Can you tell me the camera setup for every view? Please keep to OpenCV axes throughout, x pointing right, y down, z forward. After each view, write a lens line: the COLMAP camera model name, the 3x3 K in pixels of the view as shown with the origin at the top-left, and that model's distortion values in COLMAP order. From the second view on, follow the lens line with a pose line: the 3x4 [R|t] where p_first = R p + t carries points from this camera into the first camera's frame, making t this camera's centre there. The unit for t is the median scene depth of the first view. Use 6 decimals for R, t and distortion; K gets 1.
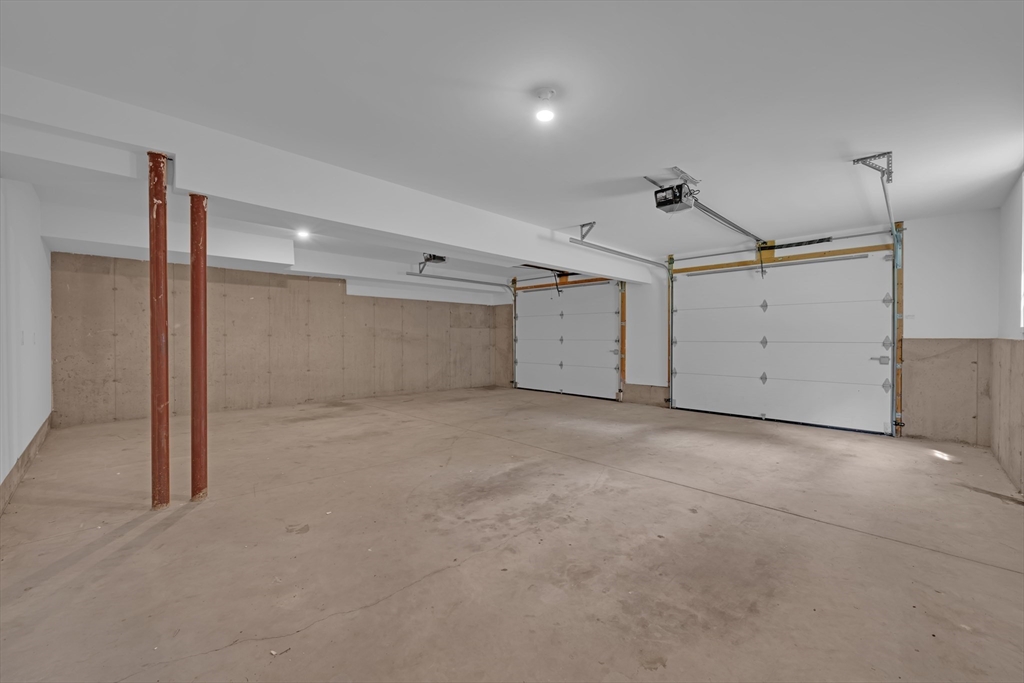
lens RADIAL K [[411.6, 0, 508.4], [0, 411.6, 341.3], [0, 0, 1]] dist [-0.002037, 0.001155]
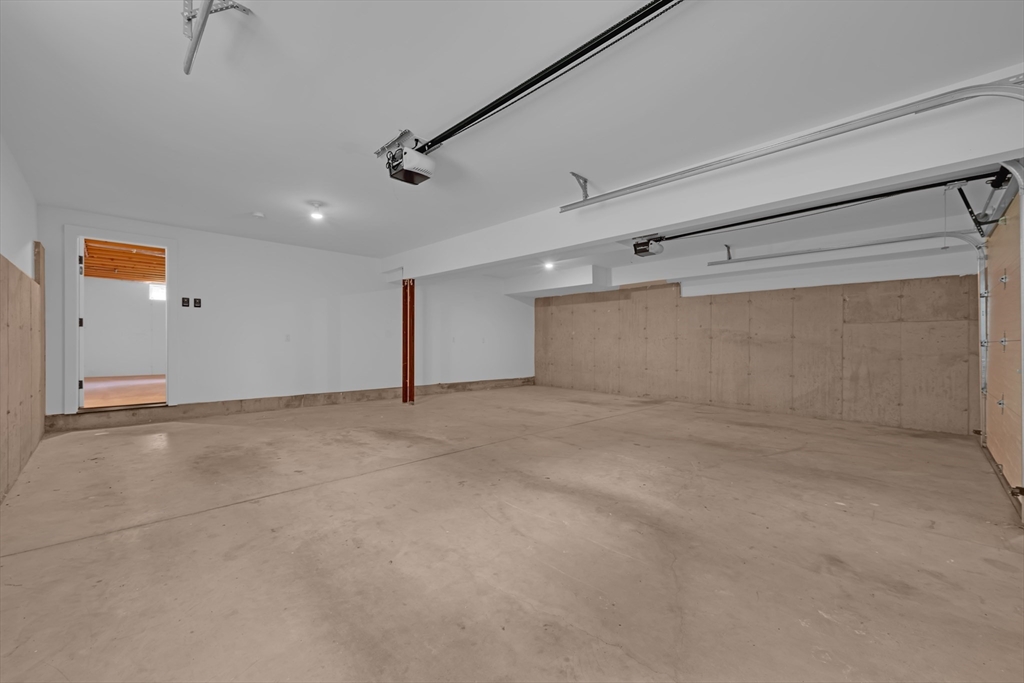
lens RADIAL K [[411.6, 0, 513.9], [0, 411.6, 344.5], [0, 0, 1]] dist [-0.002037, 0.001155]
pose [[-0.005609, 0.000158, -0.999984, 0.862287], [-0.014250, 0.999898, 0.000238, 0.010689], [0.999883, 0.014251, -0.005606, 0.845067]]
